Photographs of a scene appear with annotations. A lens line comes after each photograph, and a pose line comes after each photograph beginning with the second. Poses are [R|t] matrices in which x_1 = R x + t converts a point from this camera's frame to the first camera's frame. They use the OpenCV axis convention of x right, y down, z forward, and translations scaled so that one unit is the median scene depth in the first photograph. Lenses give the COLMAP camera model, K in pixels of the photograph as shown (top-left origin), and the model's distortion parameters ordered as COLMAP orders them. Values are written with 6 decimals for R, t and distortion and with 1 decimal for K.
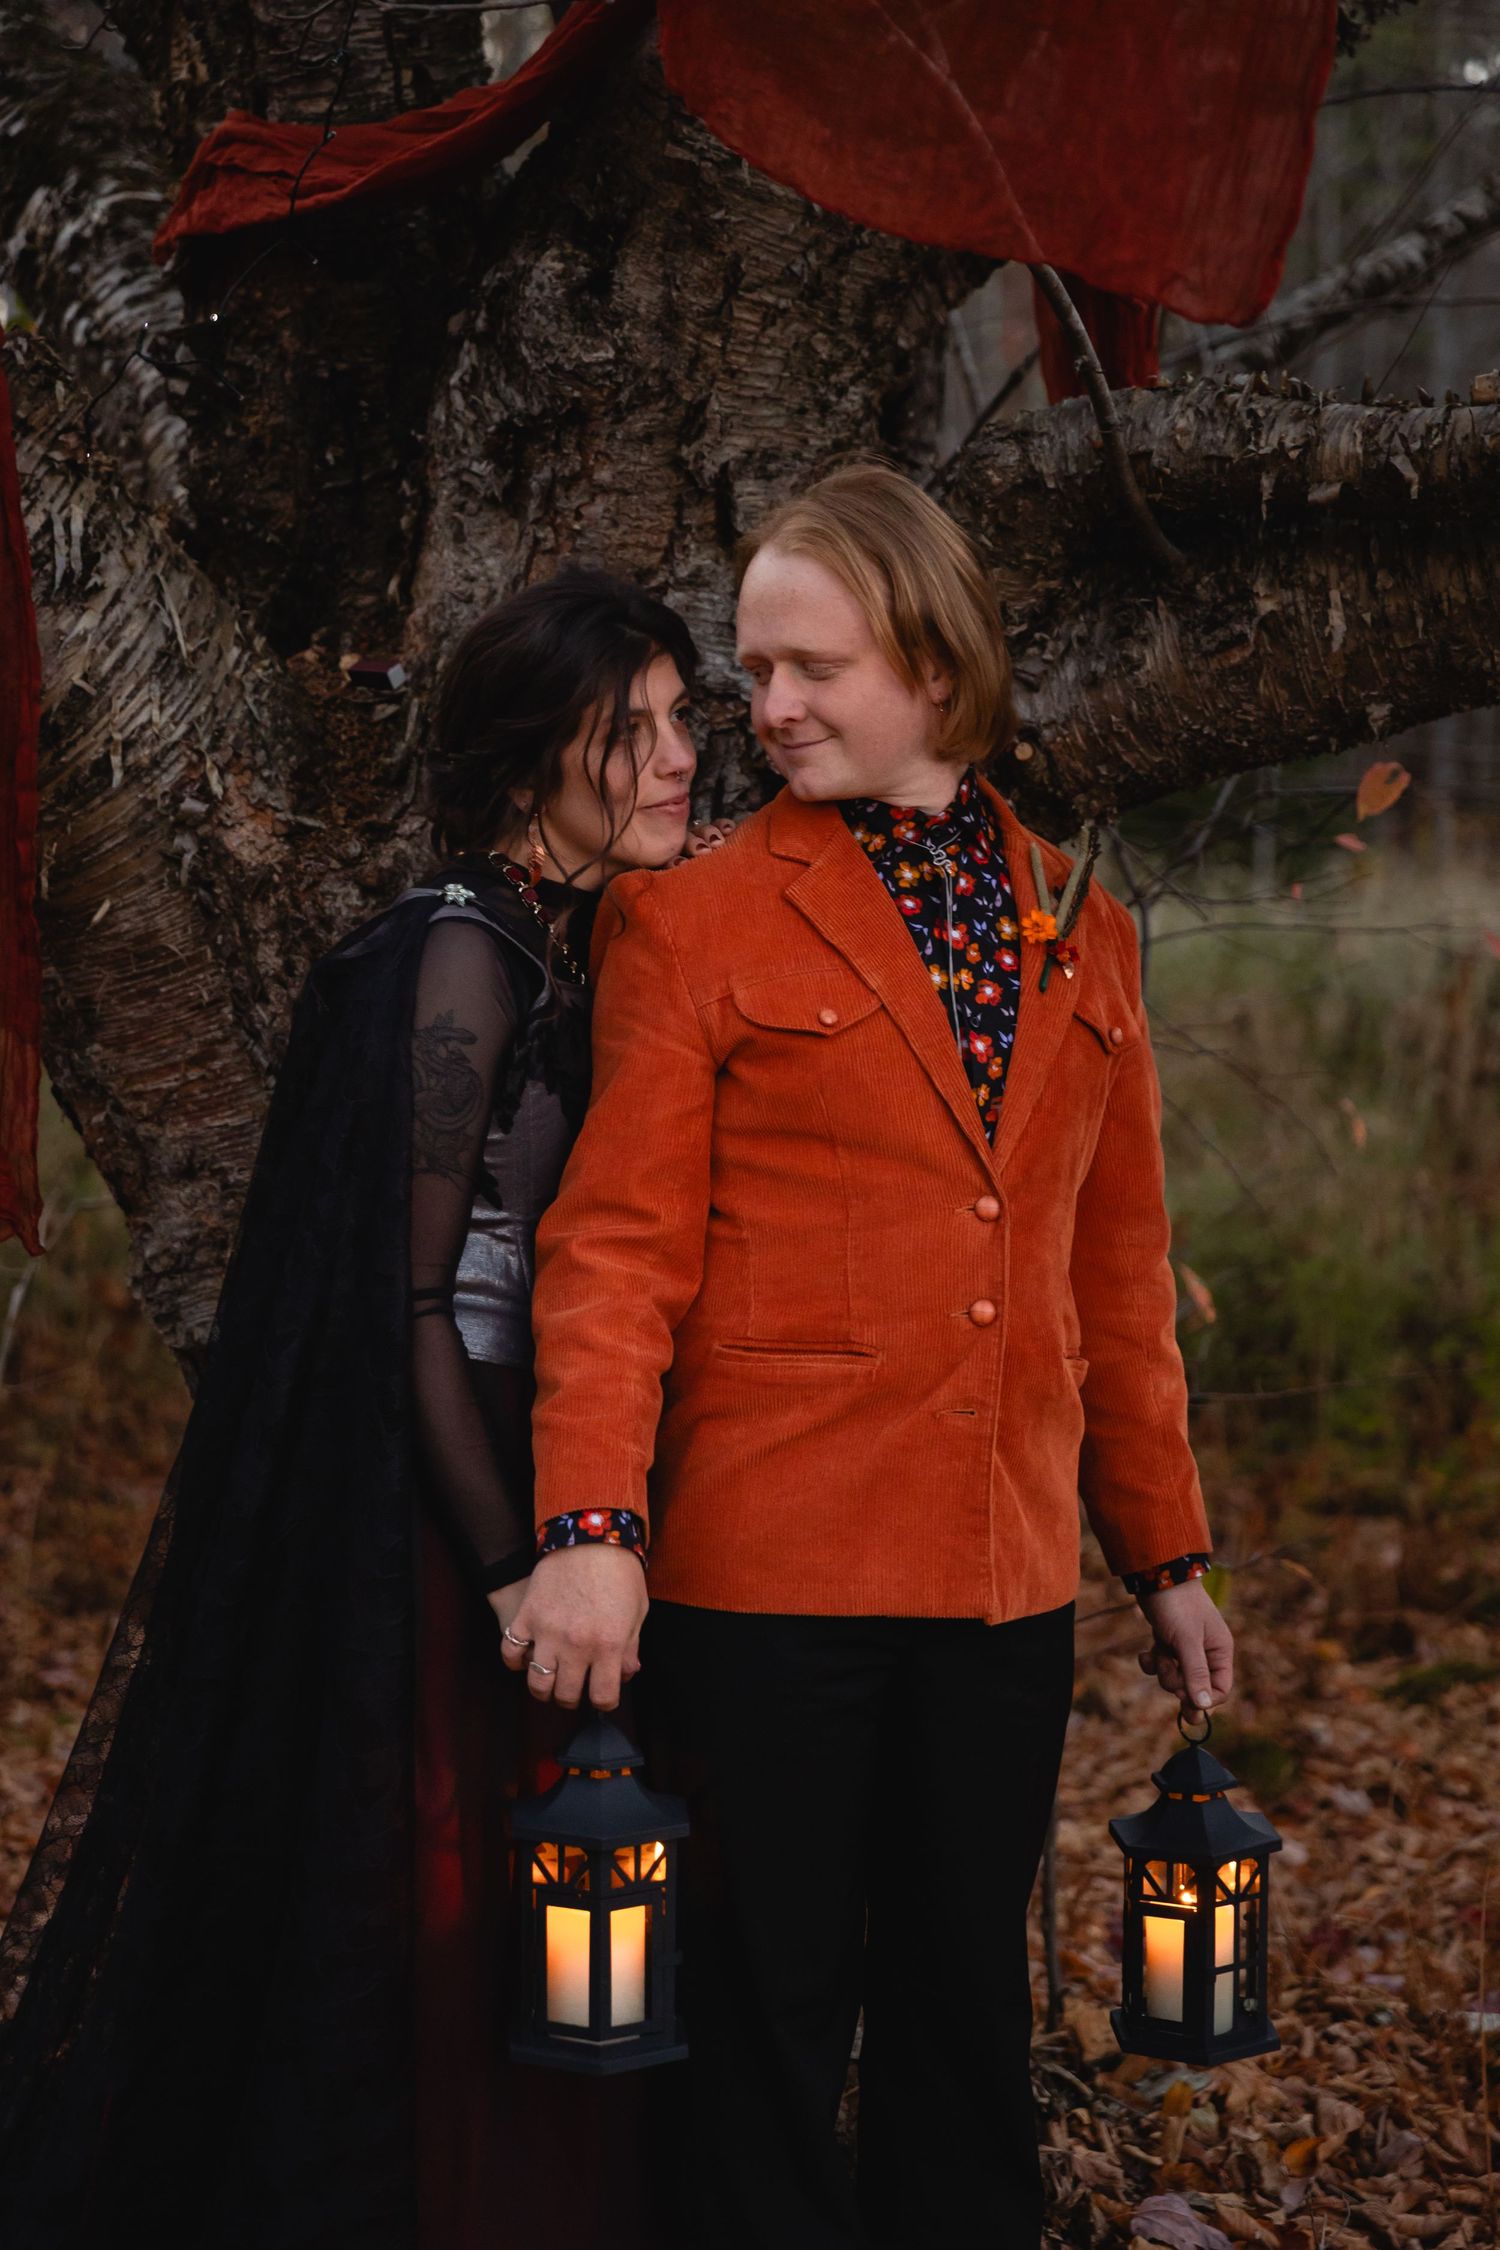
lens RADIAL K [[4058.0, 0, 766.0], [0, 4058.0, 1130.4], [0, 0, 1]] dist [0.001415, 0.000000]
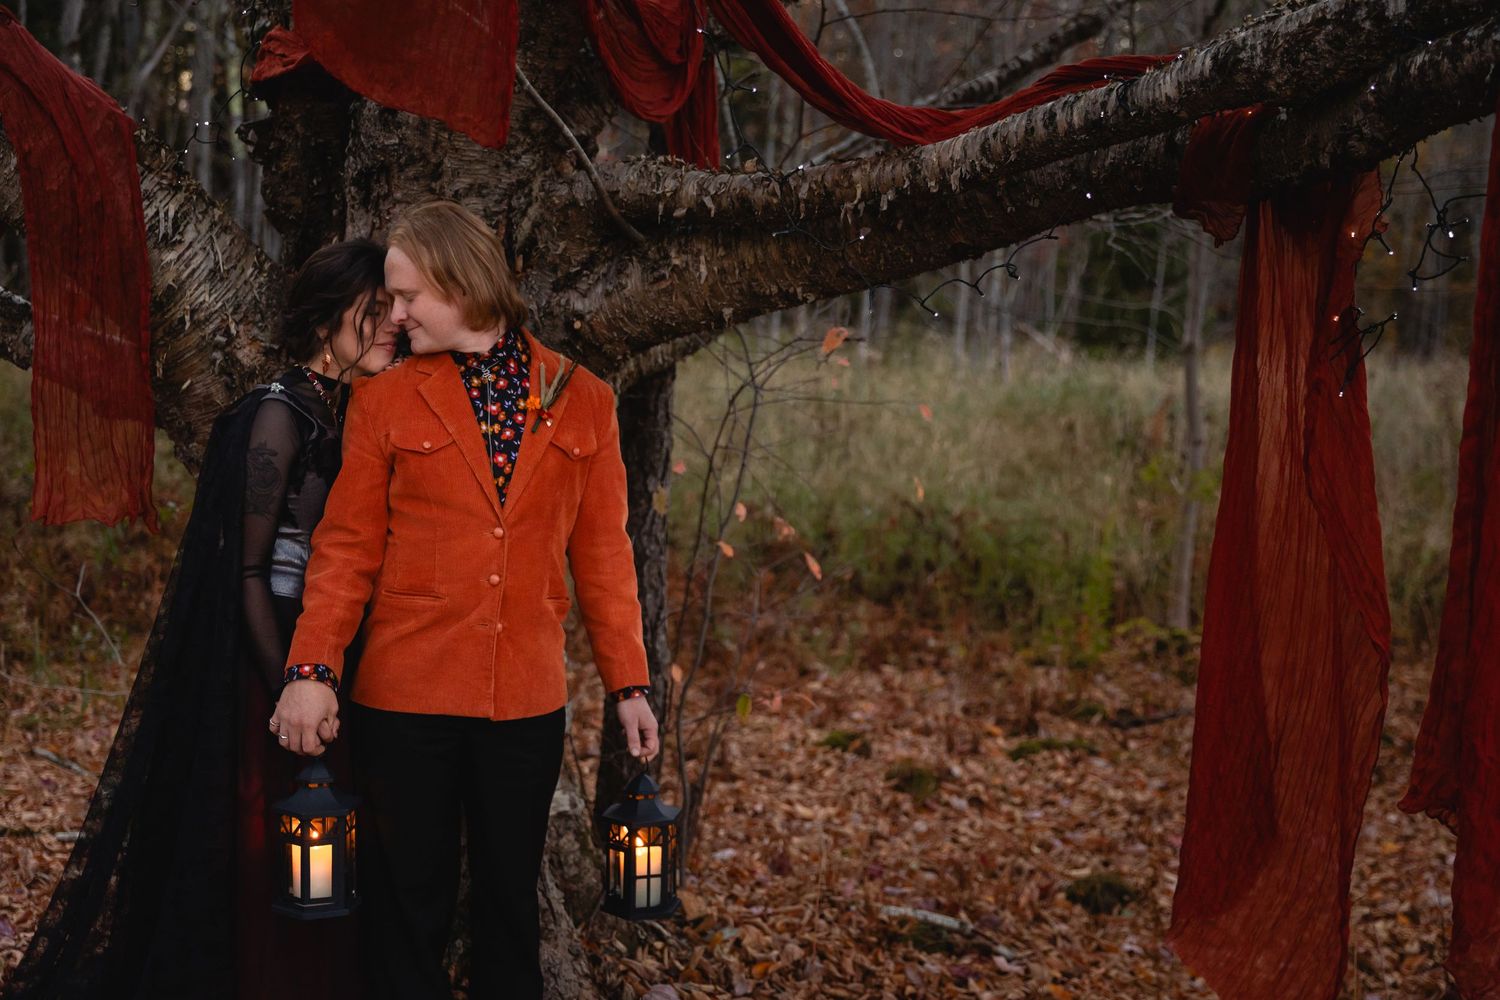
lens RADIAL K [[1915.4, 0, 748.8], [0, 1915.4, 461.4], [0, 0, 1]] dist [0.027621, 0.000000]
pose [[0.993796, 0.031694, -0.106603, 0.264750], [-0.031728, 0.999496, 0.001376, -0.023092], [0.106593, 0.002015, 0.994301, -0.023298]]
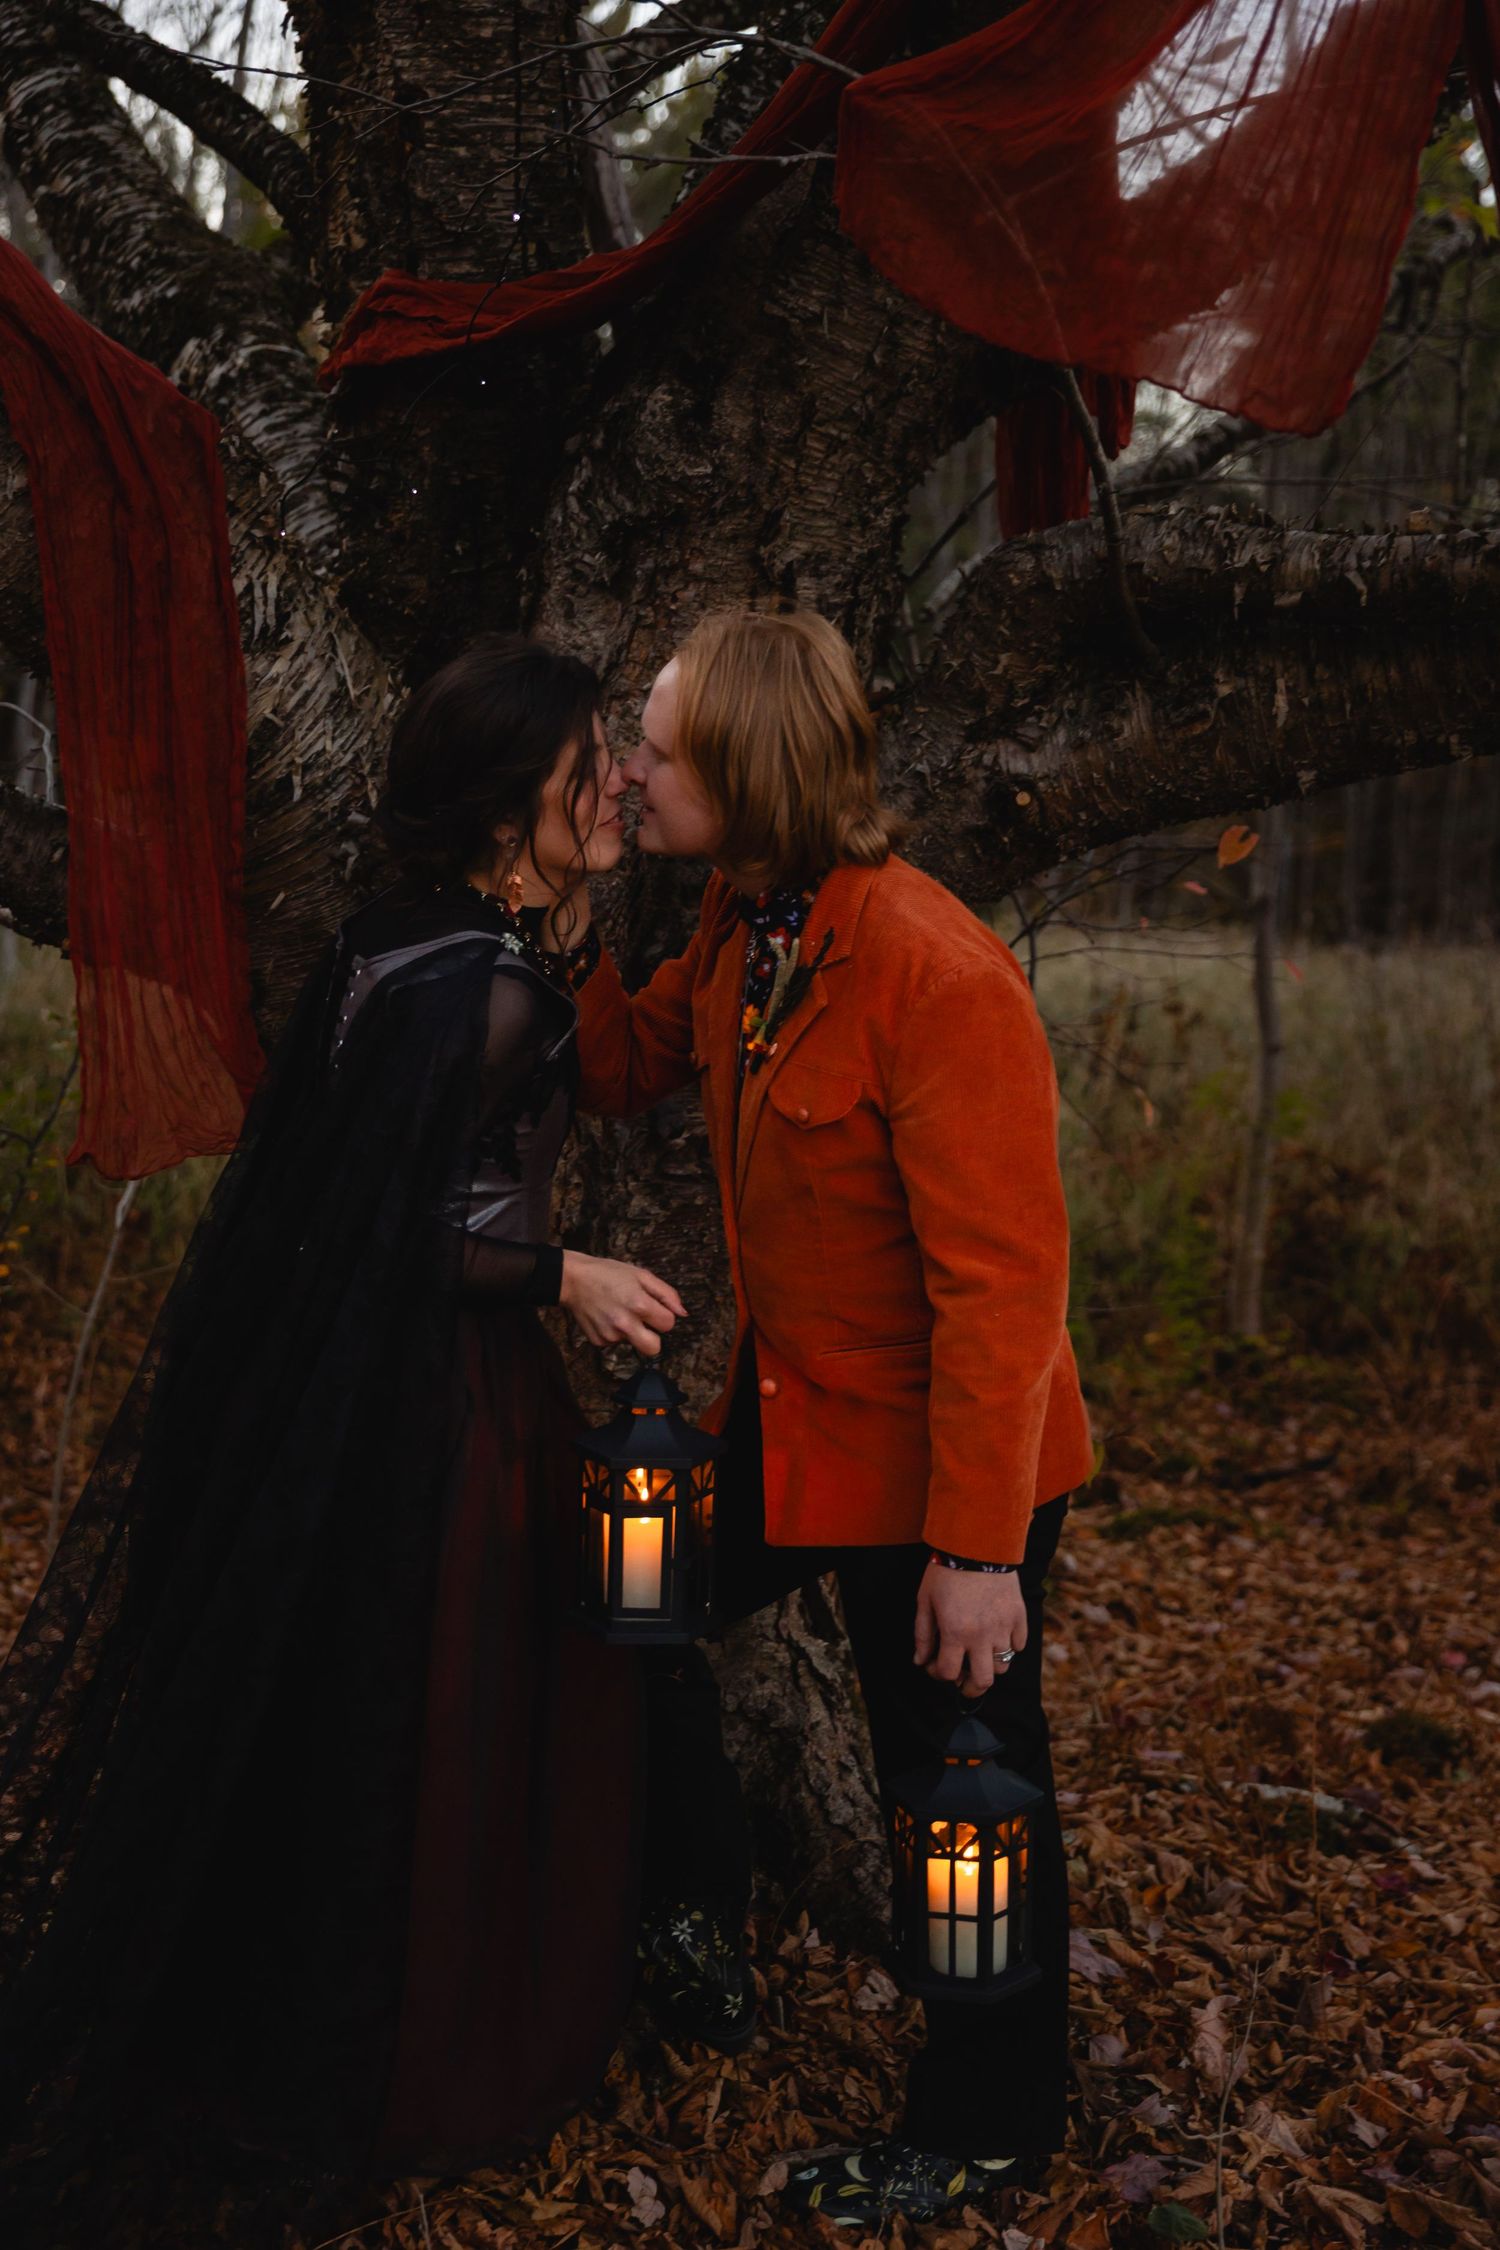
lens RADIAL K [[2925.3, 0, 754.9], [0, 2925.3, 1110.9], [0, 0, 1]] dist [0.007841, 0.000000]
pose [[0.996942, 0.029076, 0.072540, -0.082190], [-0.029122, 0.999576, -0.000421, 0.006918], [-0.072522, -0.001693, 0.997365, 0.092724]]
